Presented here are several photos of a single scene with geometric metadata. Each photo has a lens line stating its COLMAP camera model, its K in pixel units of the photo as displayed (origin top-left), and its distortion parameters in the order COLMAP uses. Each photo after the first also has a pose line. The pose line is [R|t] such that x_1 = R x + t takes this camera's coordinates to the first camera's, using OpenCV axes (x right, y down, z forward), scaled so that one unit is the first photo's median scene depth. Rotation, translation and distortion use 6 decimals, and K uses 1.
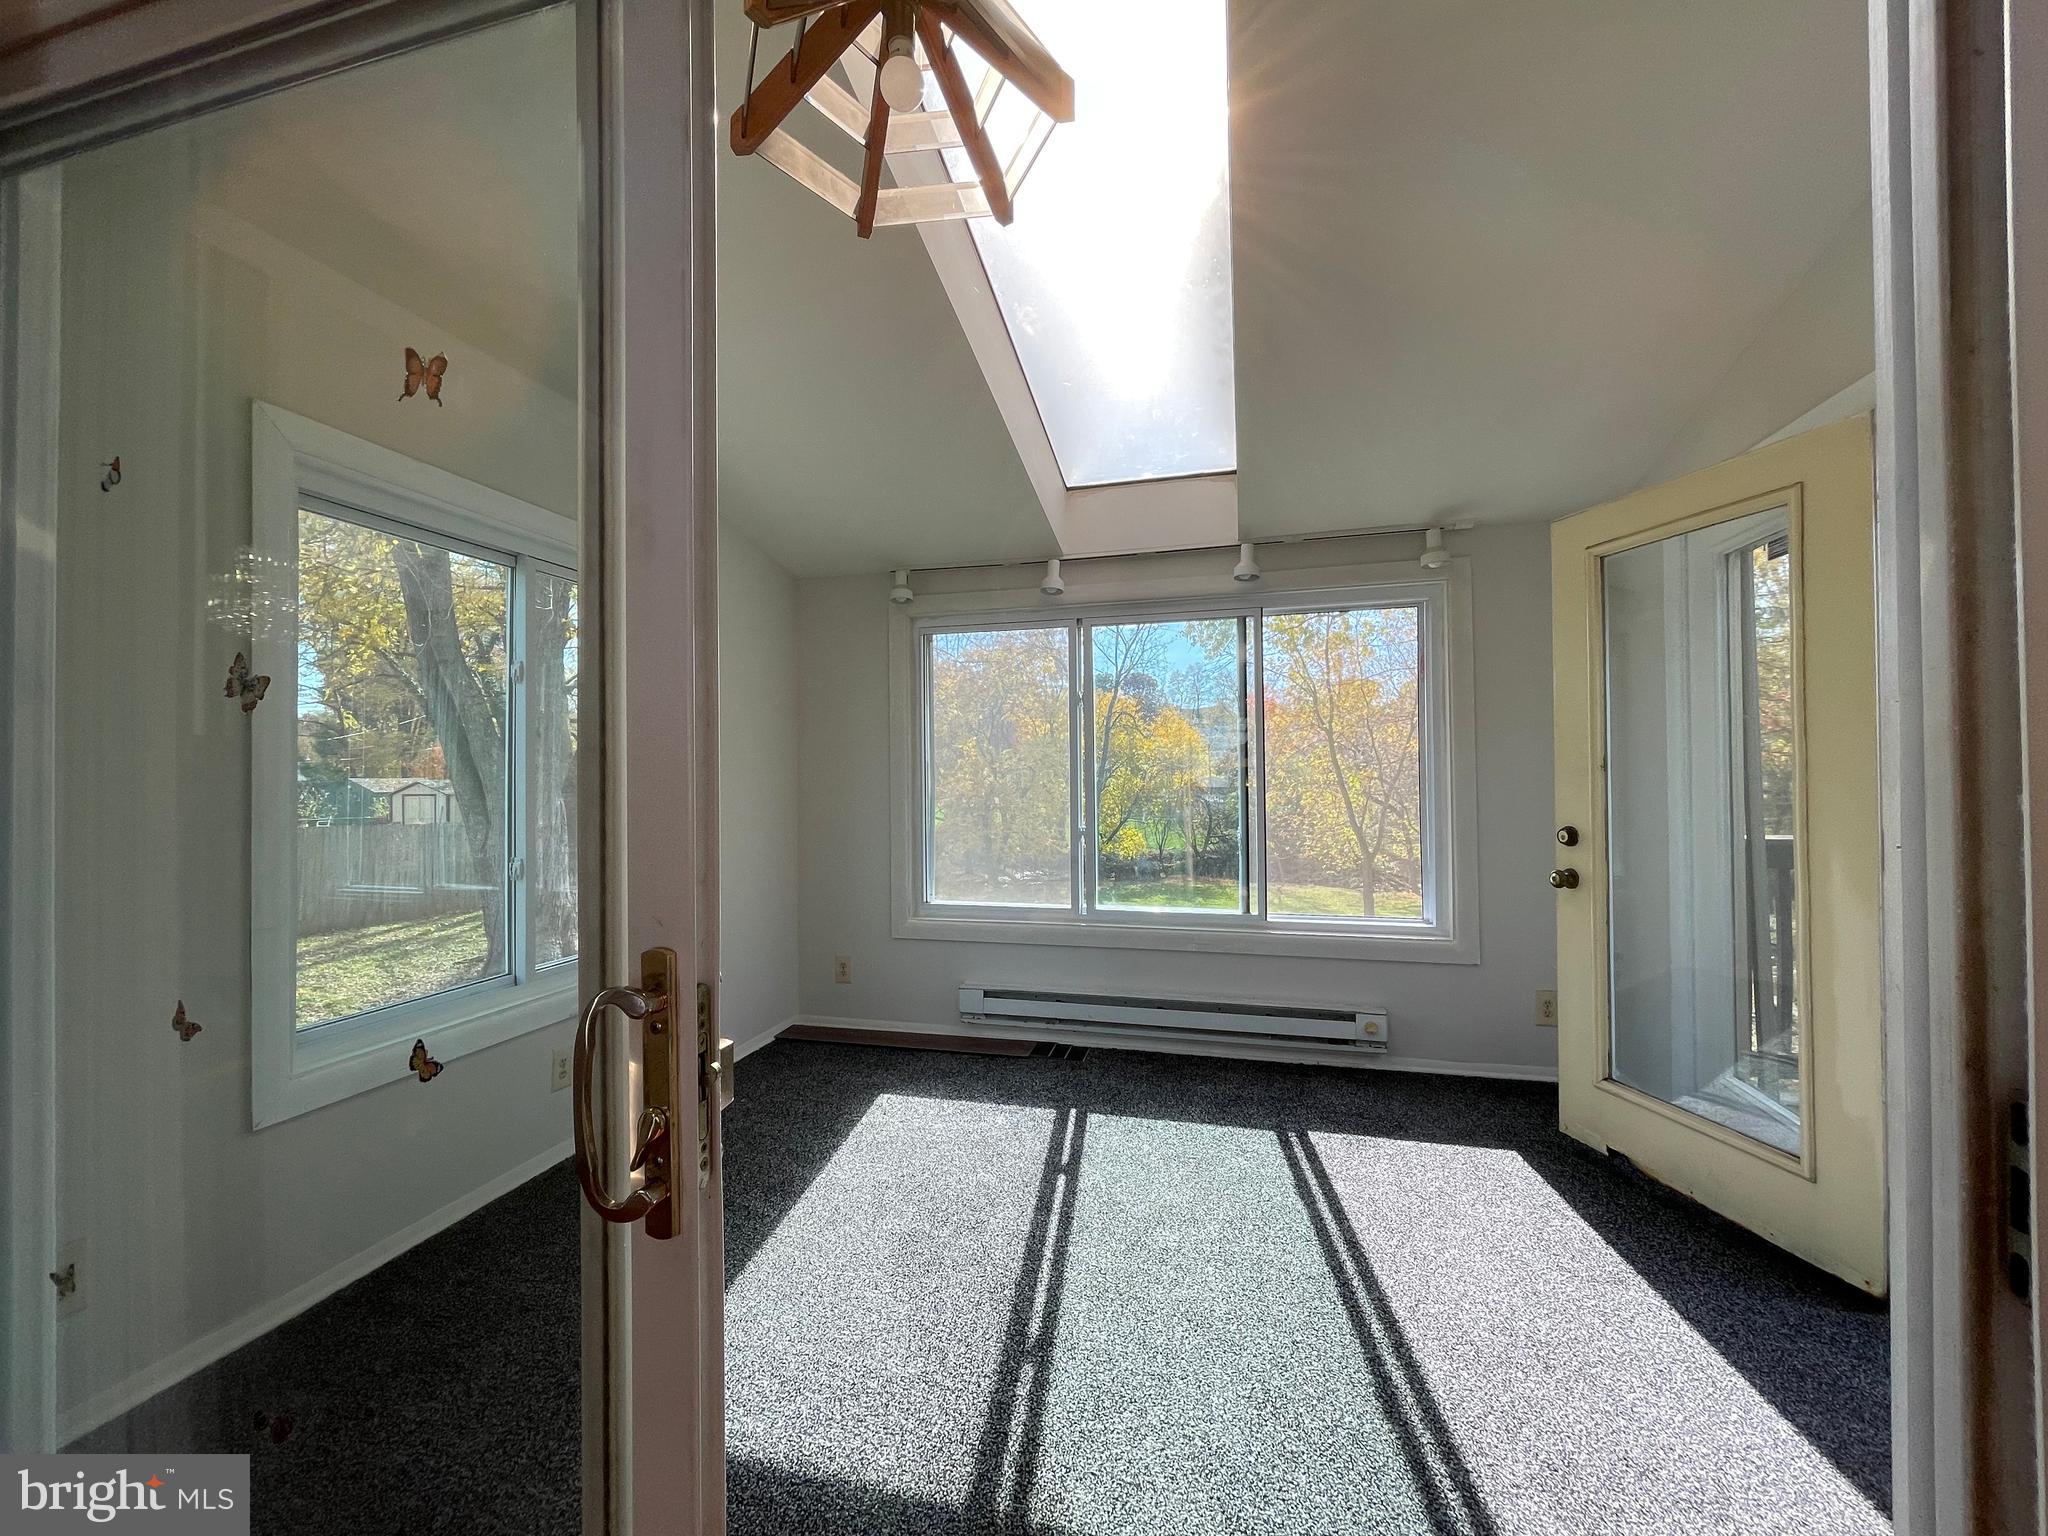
lens RADIAL K [[825.9, 0, 1019.0], [0, 825.9, 763.4], [0, 0, 1]] dist [-0.002097, 0.000476]
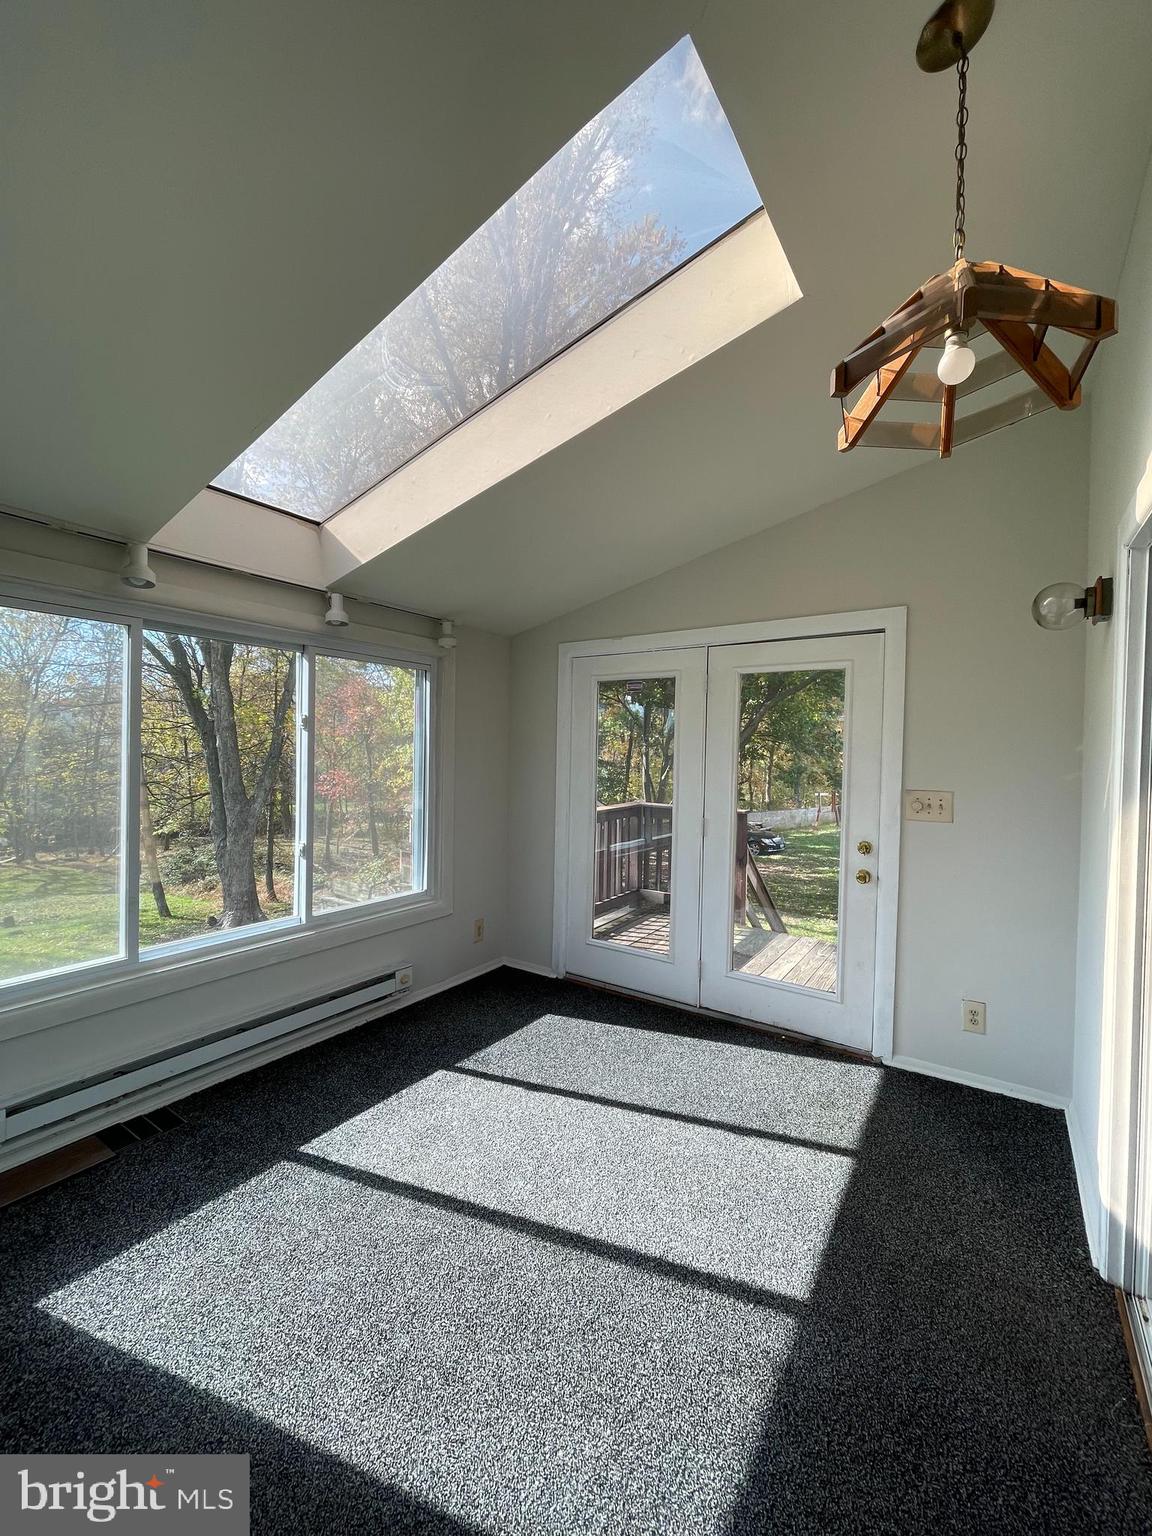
lens RADIAL K [[619.4, 0, 574.7], [0, 619.4, 776.2], [0, 0, 1]] dist [-0.002097, 0.000476]
pose [[0.331556, -0.021512, 0.943190, -0.419353], [-0.025257, 0.999179, 0.031667, -0.049998], [-0.943097, -0.034322, 0.330741, 0.397871]]
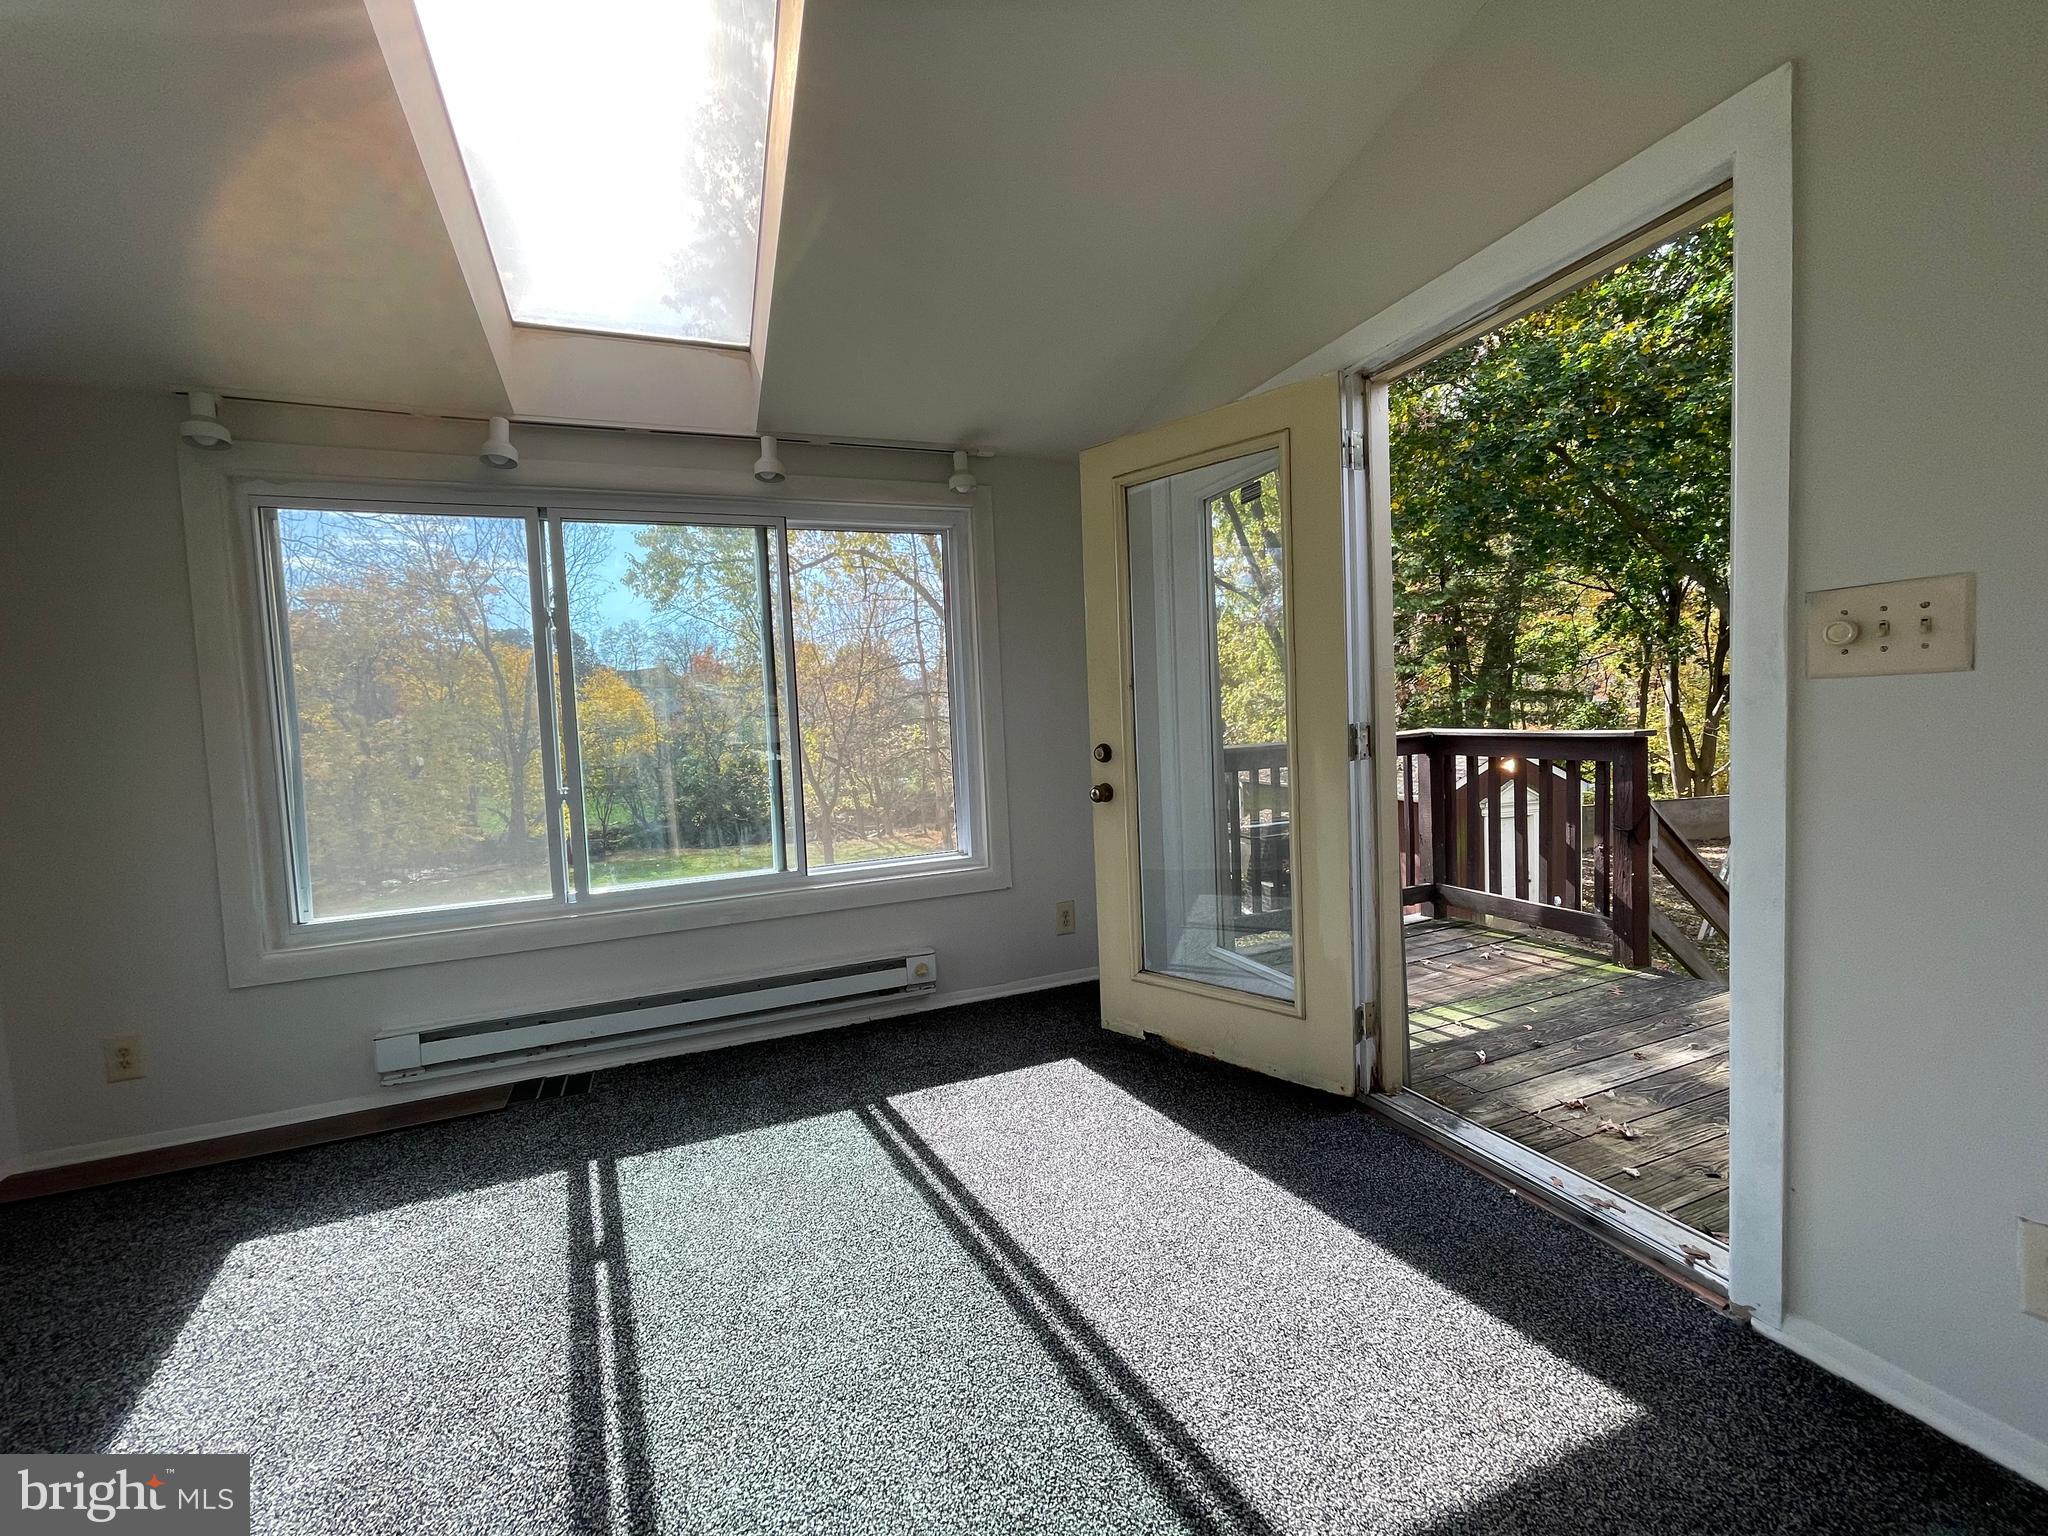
lens RADIAL K [[825.9, 0, 1010.5], [0, 825.9, 760.0], [0, 0, 1]] dist [-0.002097, 0.000476]
pose [[0.803778, -0.059381, 0.591958, -0.043999], [0.034960, 0.998001, 0.052642, 0.027876], [-0.593901, -0.021617, 0.804248, 0.163931]]
